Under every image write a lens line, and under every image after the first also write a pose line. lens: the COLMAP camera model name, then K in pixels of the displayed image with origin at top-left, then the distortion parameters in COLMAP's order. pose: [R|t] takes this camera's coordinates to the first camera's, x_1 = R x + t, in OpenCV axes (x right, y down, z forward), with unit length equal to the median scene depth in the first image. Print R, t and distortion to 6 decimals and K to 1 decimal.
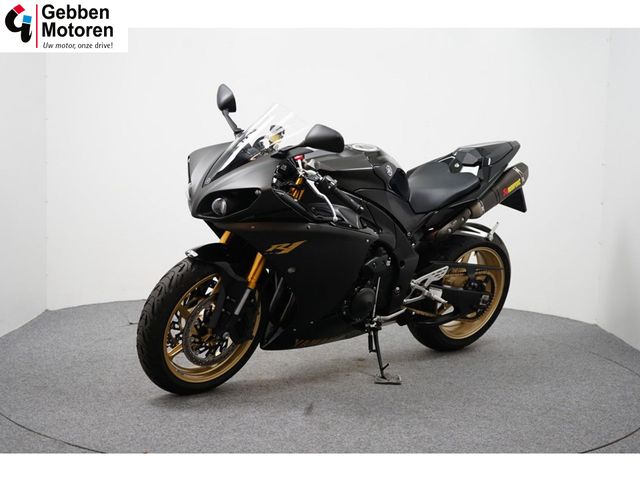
lens RADIAL K [[975.5, 0, 320.0], [0, 975.5, 240.0], [0, 0, 1]] dist [0.001742, -0.011953]
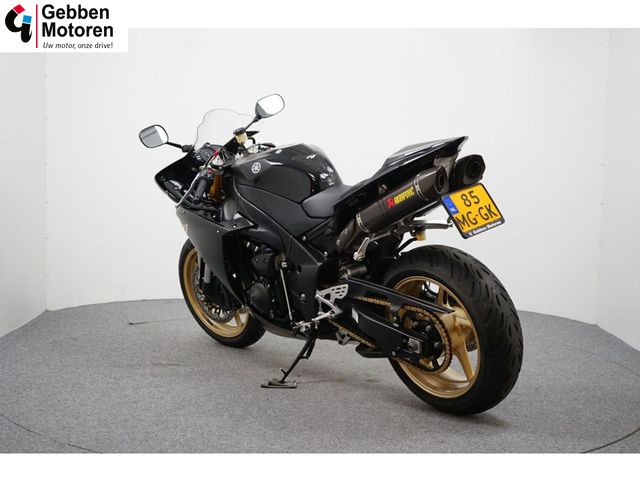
lens RADIAL K [[975.5, 0, 320.0], [0, 975.5, 240.0], [0, 0, 1]] dist [0.001742, -0.011953]
pose [[0.013172, 0.071966, -0.997320, 1.002491], [-0.119833, 0.990332, 0.069879, -0.070160], [0.992707, 0.118591, 0.021669, 0.978217]]
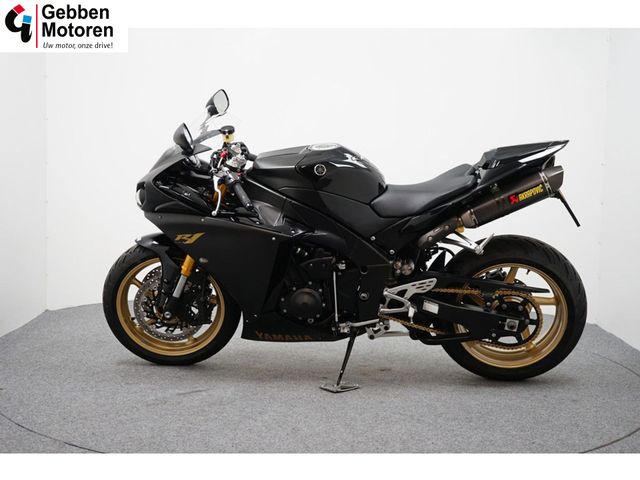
lens RADIAL K [[975.5, 0, 320.0], [0, 975.5, 240.0], [0, 0, 1]] dist [0.001742, -0.011953]
pose [[0.686138, 0.054976, -0.725391, 0.728993], [-0.075195, 0.997159, 0.004447, -0.004994], [0.723575, 0.051494, 0.688322, 0.307698]]
